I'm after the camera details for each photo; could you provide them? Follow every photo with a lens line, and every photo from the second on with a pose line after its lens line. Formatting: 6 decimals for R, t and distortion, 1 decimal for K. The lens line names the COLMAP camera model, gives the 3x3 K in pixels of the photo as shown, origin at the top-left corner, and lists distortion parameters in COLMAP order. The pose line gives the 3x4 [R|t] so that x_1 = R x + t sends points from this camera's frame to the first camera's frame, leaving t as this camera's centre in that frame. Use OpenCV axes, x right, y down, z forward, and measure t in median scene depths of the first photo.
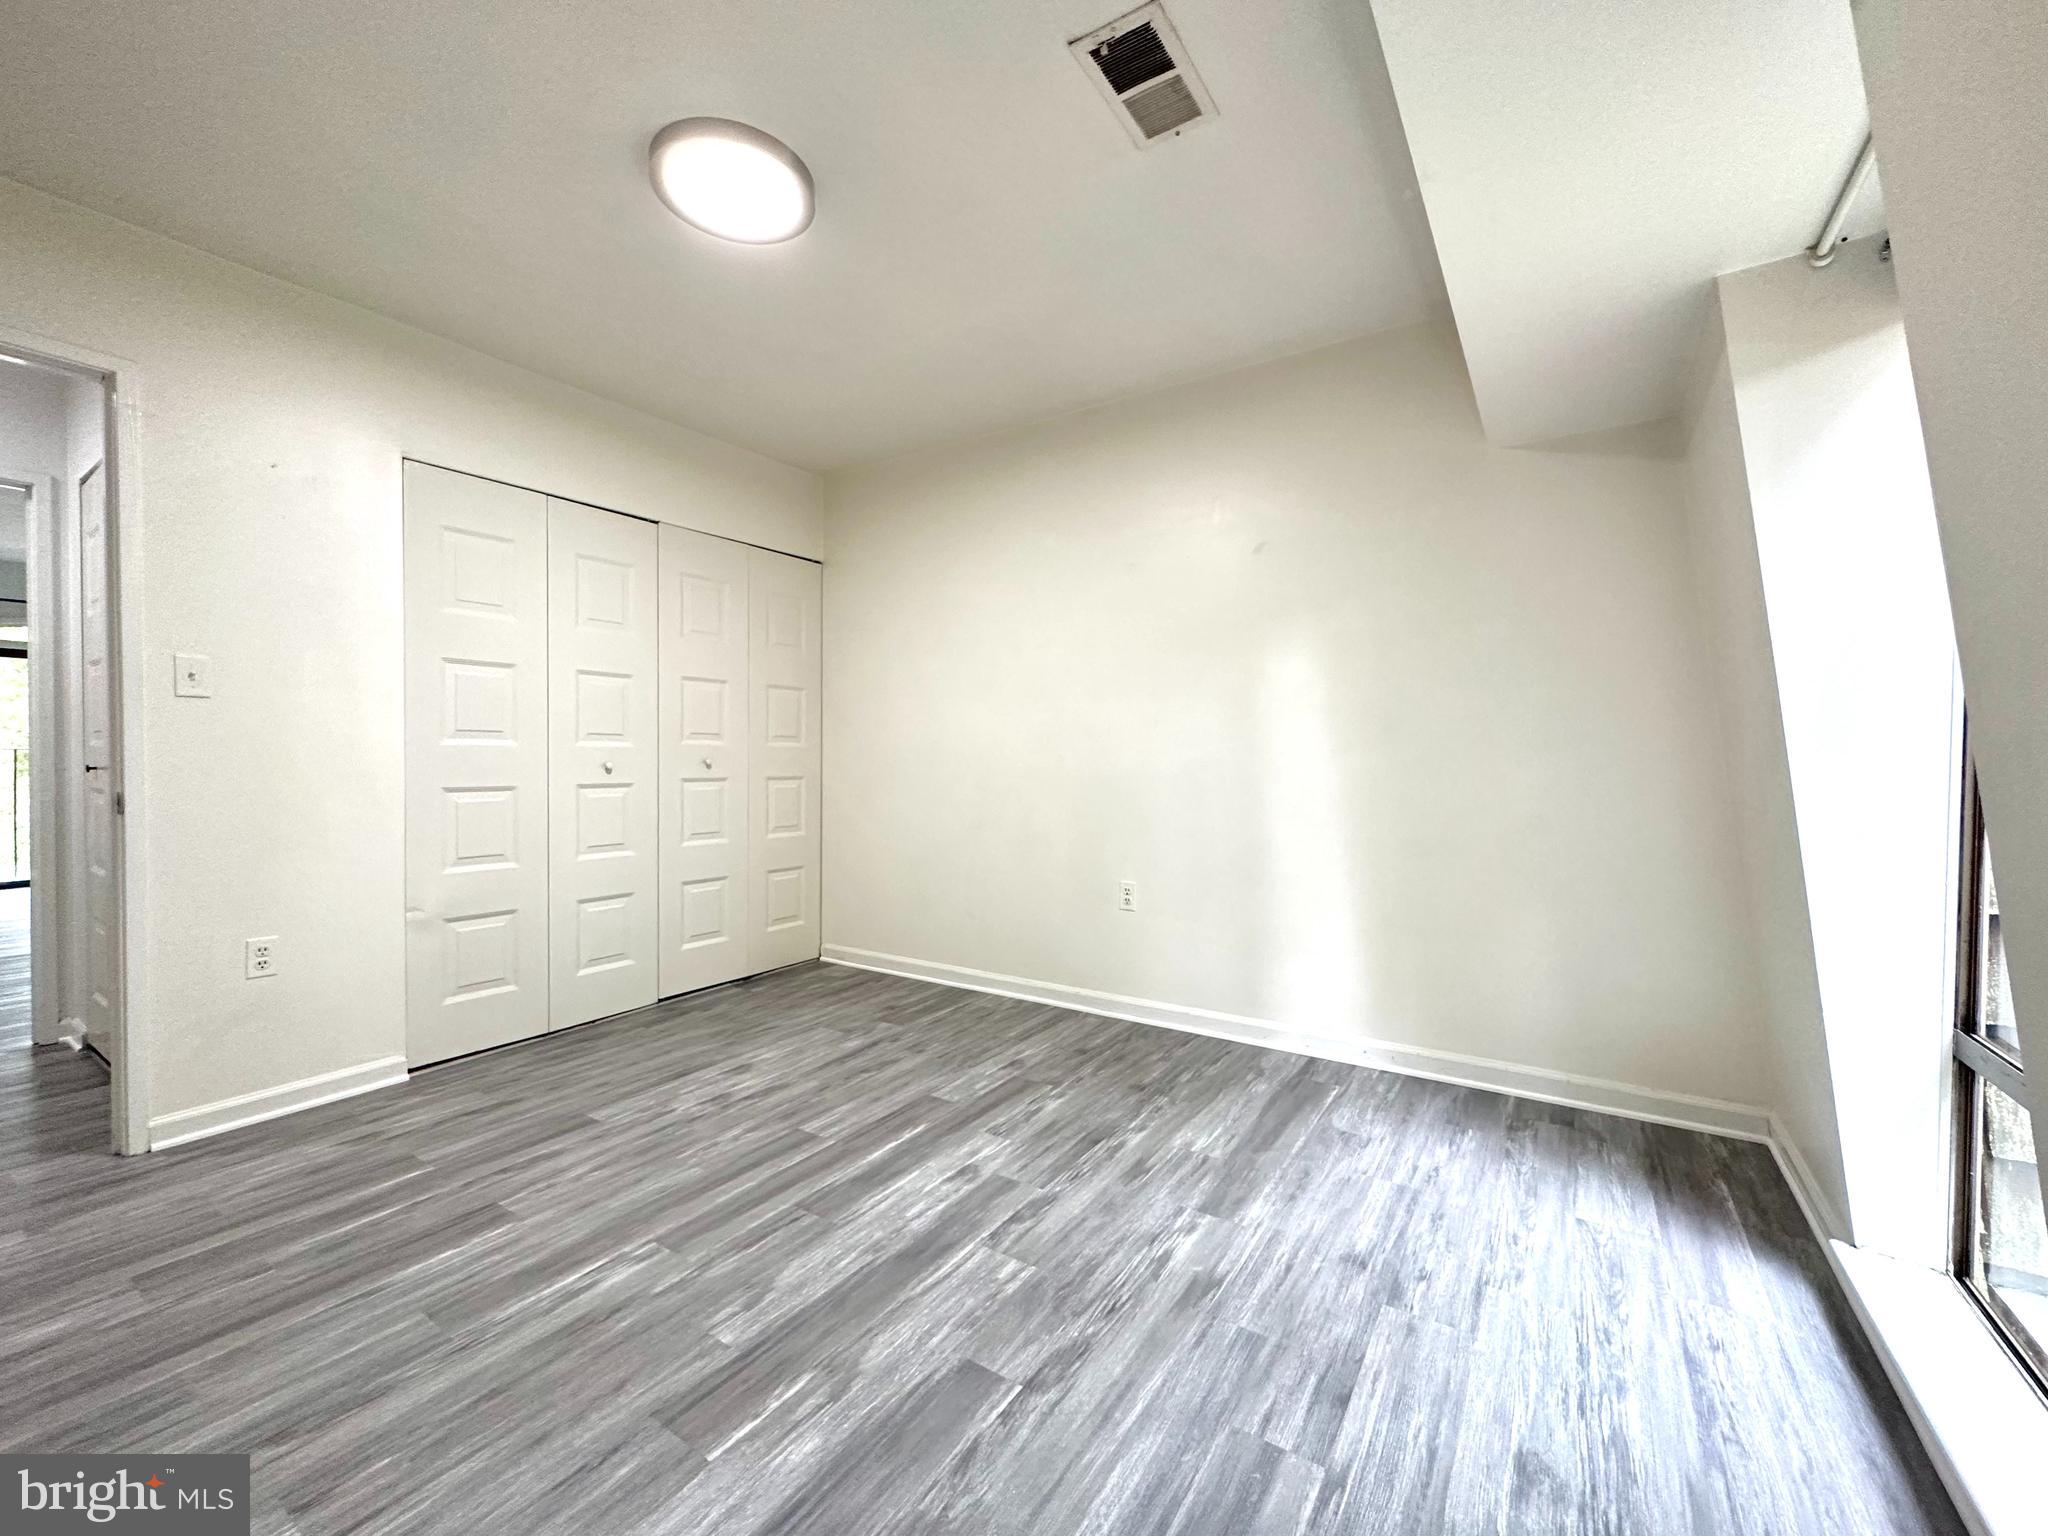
lens RADIAL K [[817.5, 0, 1023.5], [0, 817.5, 772.9], [0, 0, 1]] dist [-0.001001, 0.001063]
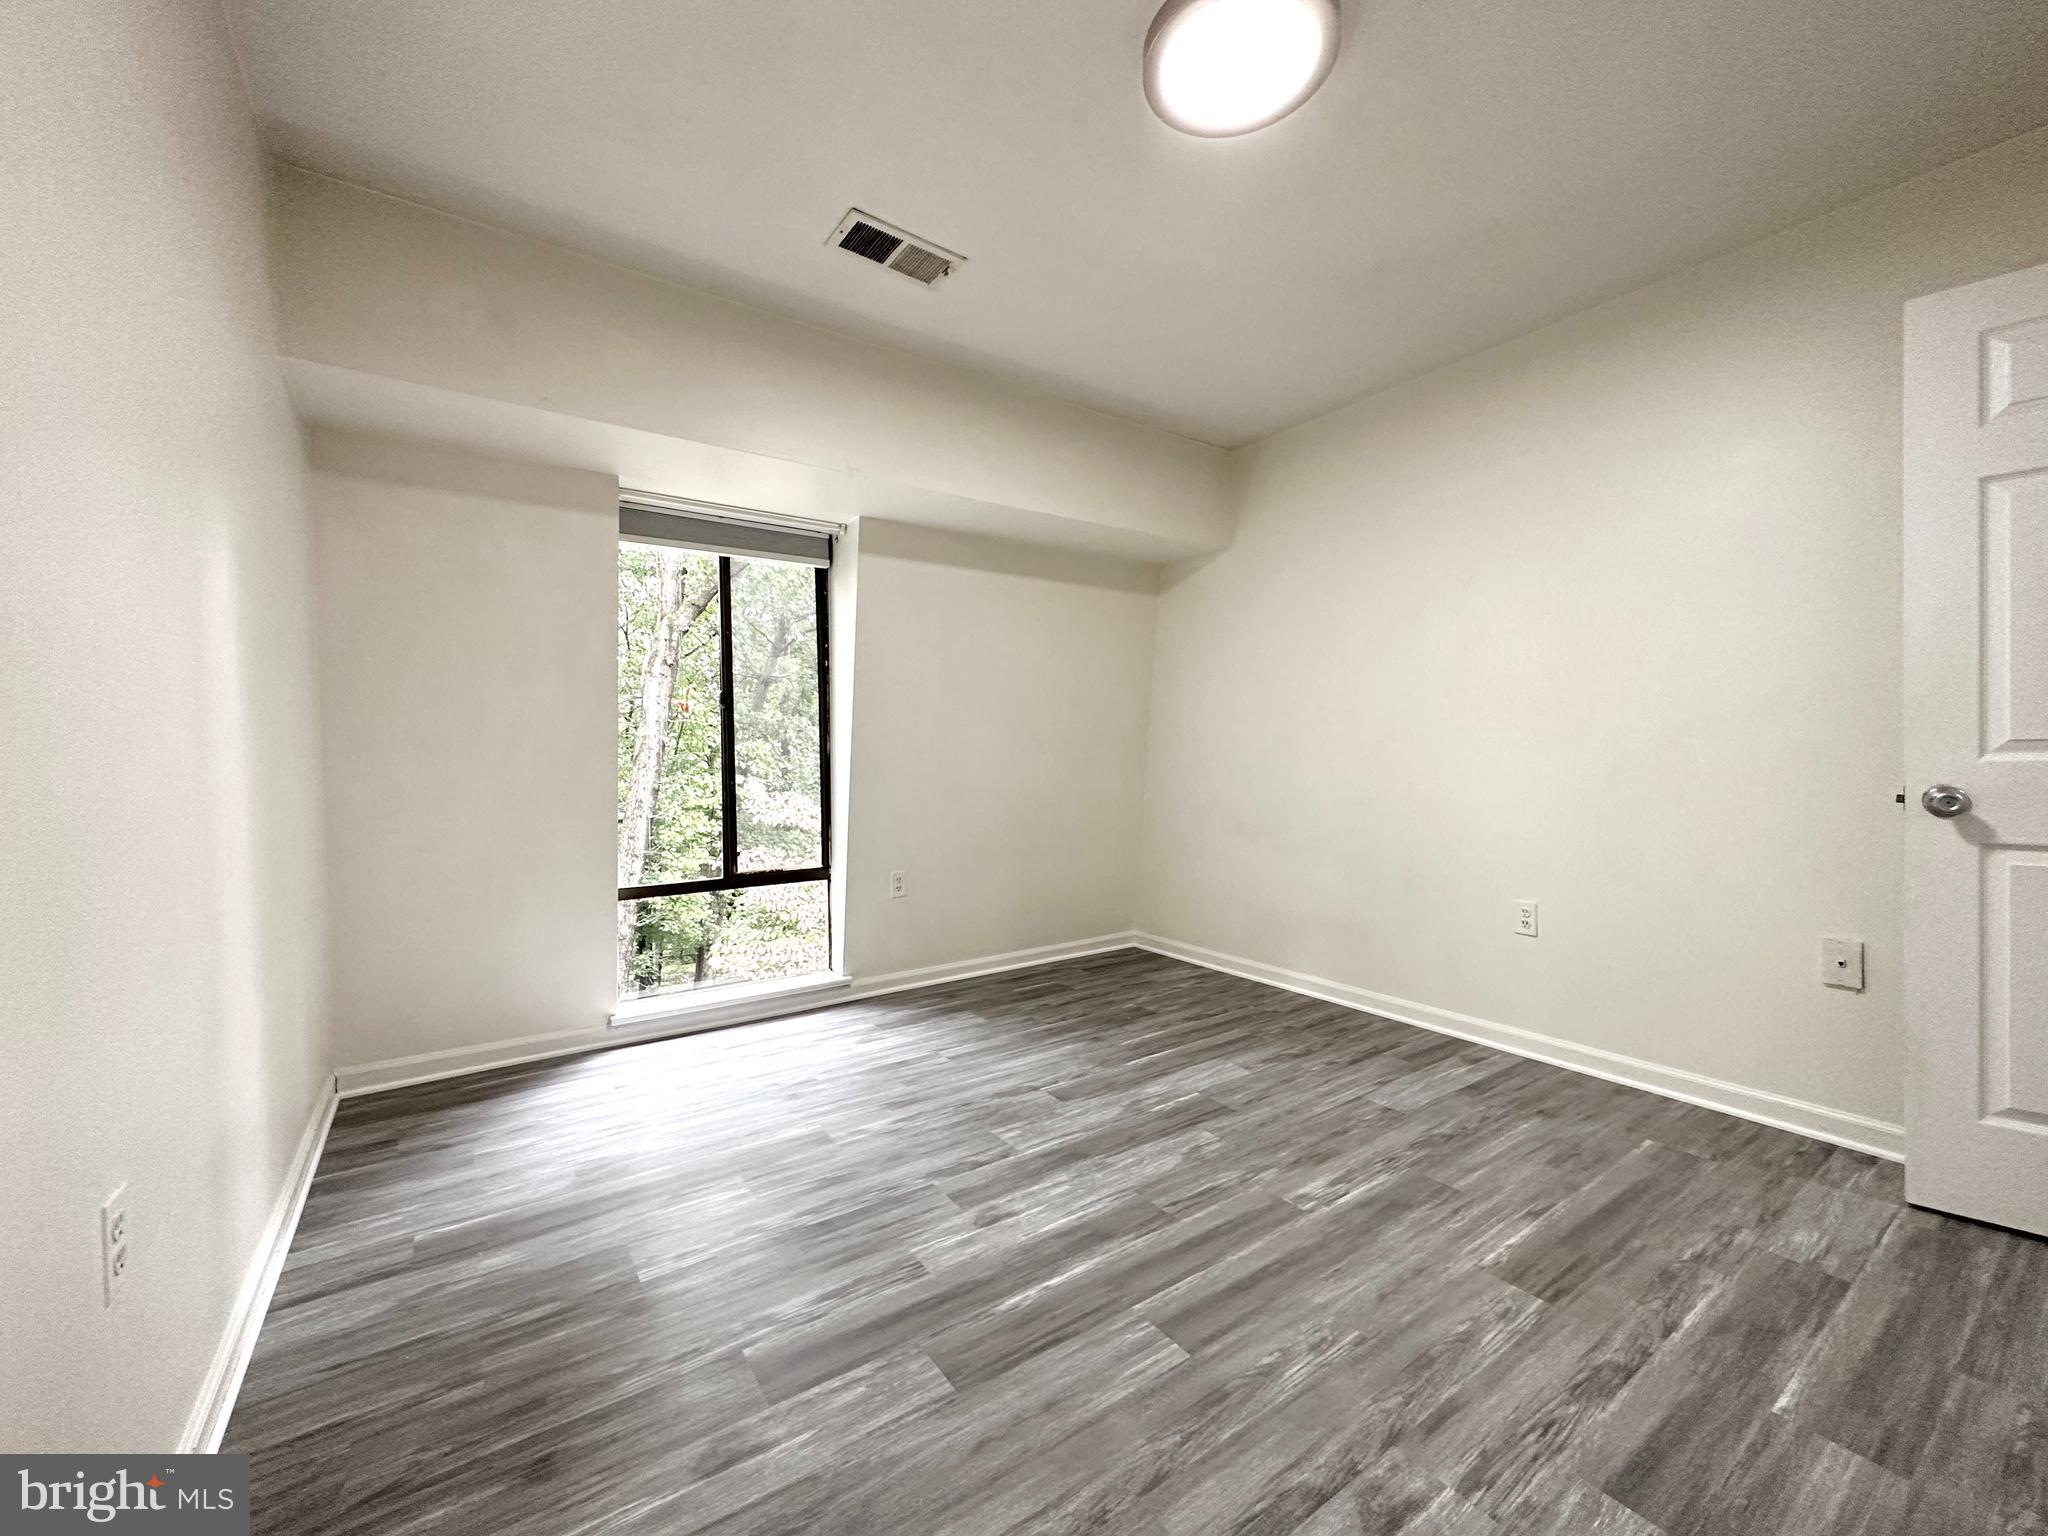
lens RADIAL K [[817.5, 0, 1024.9], [0, 817.5, 759.1], [0, 0, 1]] dist [-0.001001, 0.001063]
pose [[-0.930842, 0.009453, 0.365301, -0.439396], [0.017733, 0.999656, 0.019318, -0.030604], [-0.364992, 0.024460, -0.930689, 1.817519]]
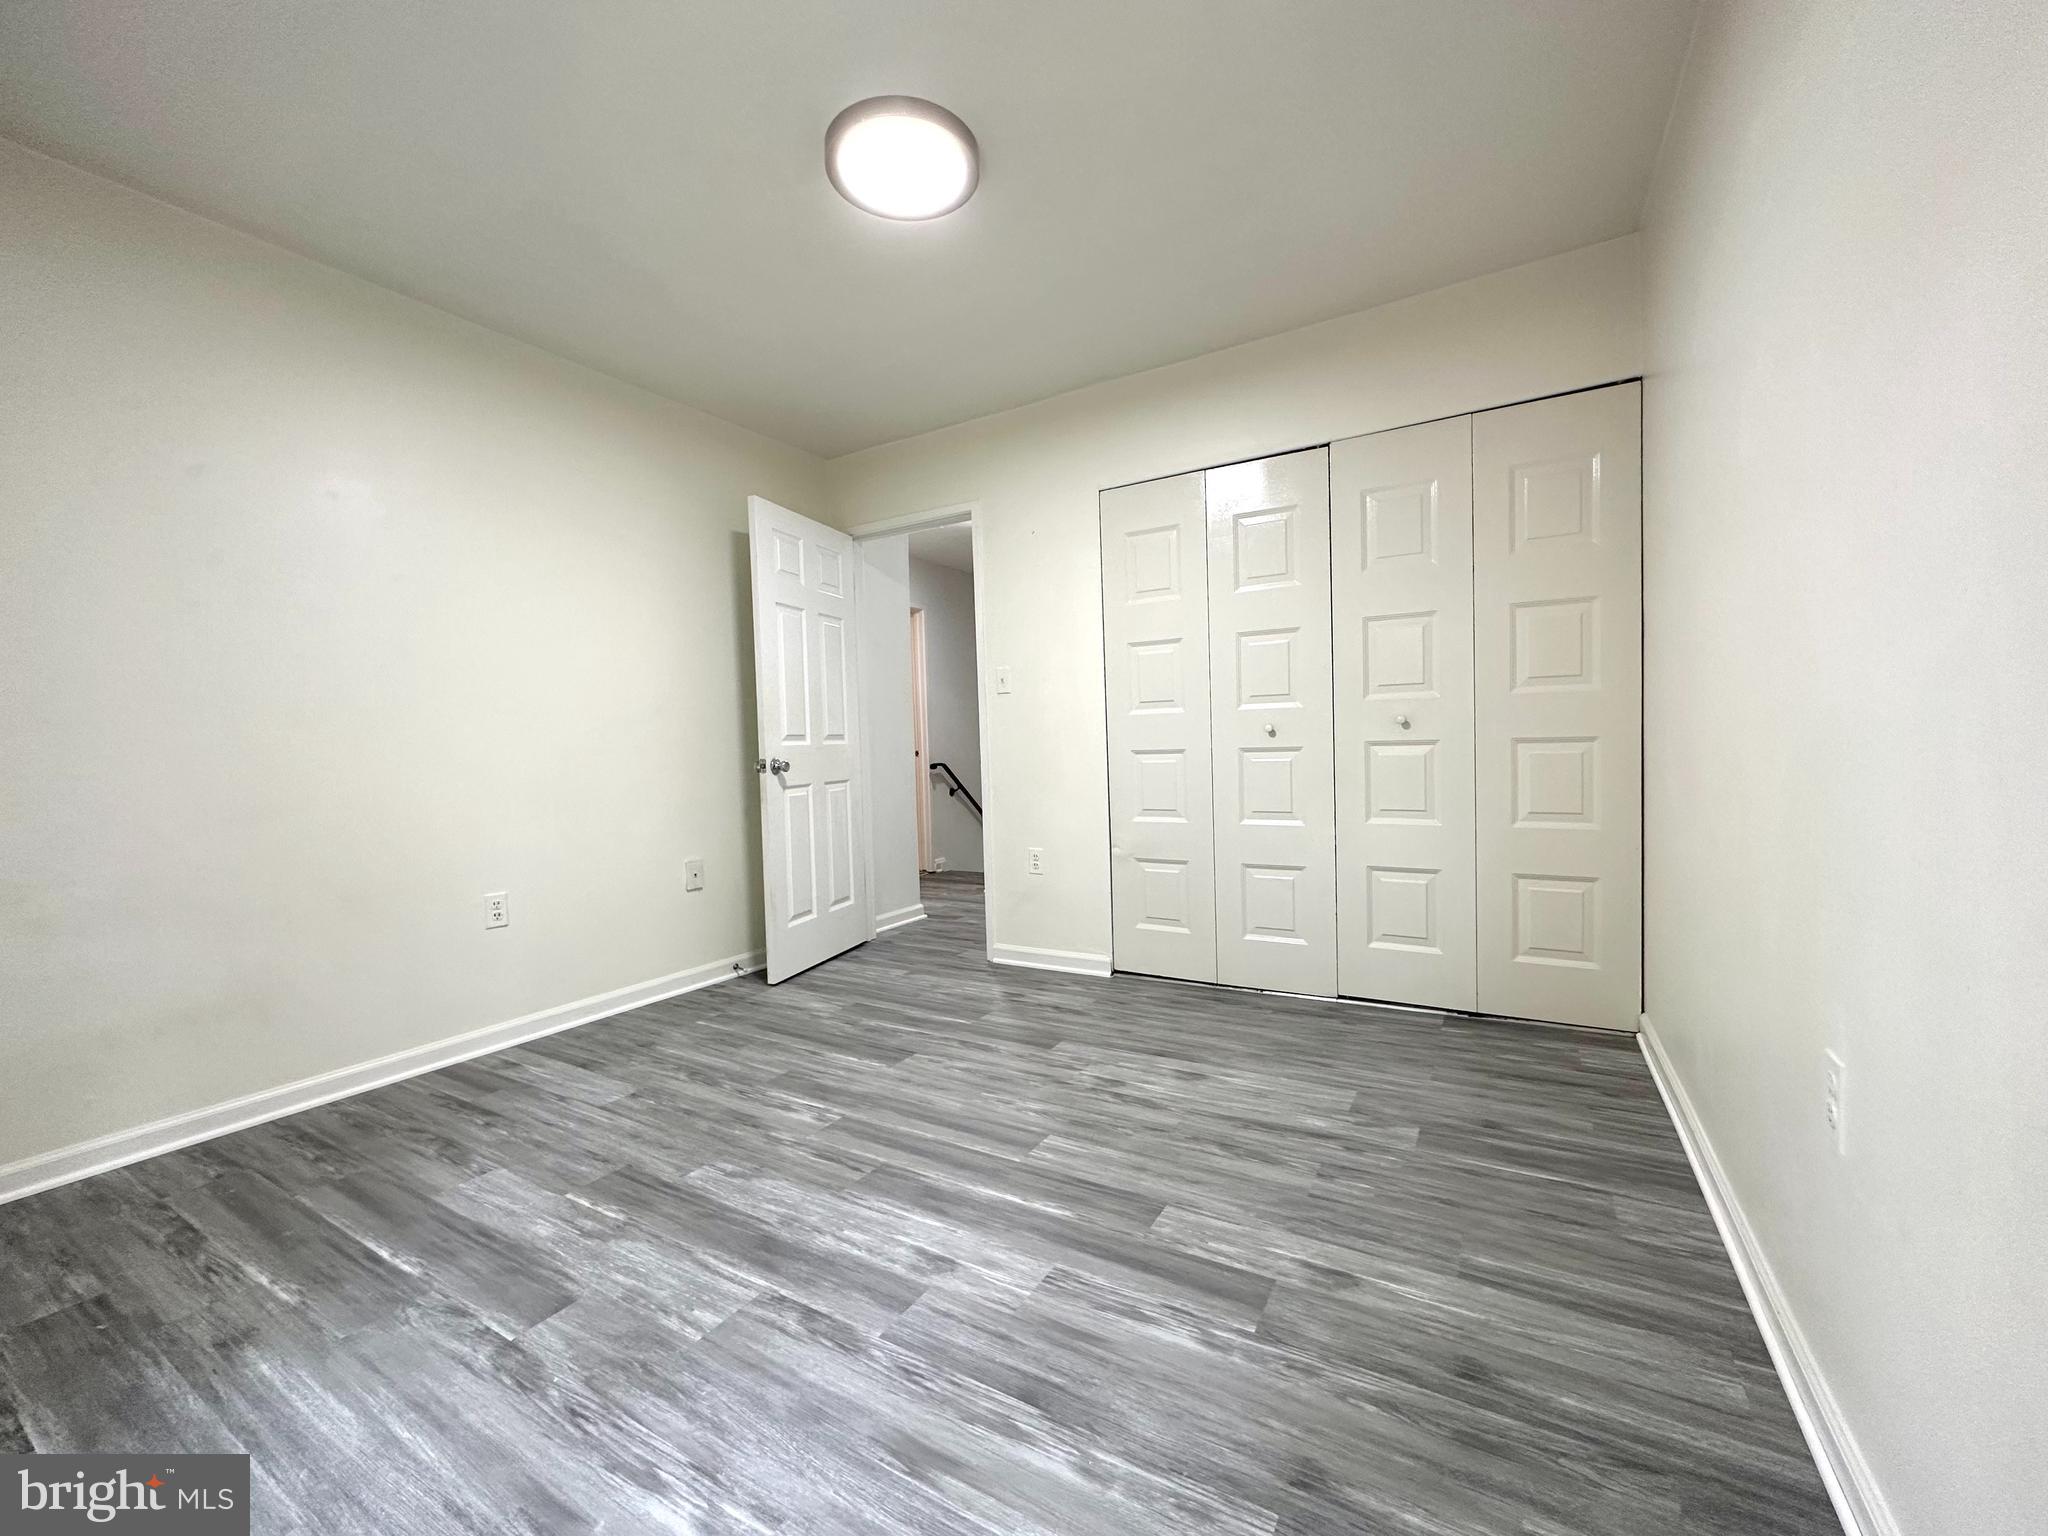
lens RADIAL K [[817.5, 0, 1021.3], [0, 817.5, 764.6], [0, 0, 1]] dist [-0.001001, 0.001063]
pose [[0.051032, 0.022958, -0.998433, 0.681246], [0.011860, 0.999651, 0.023592, 0.011678], [0.998627, -0.013045, 0.050742, 1.052416]]
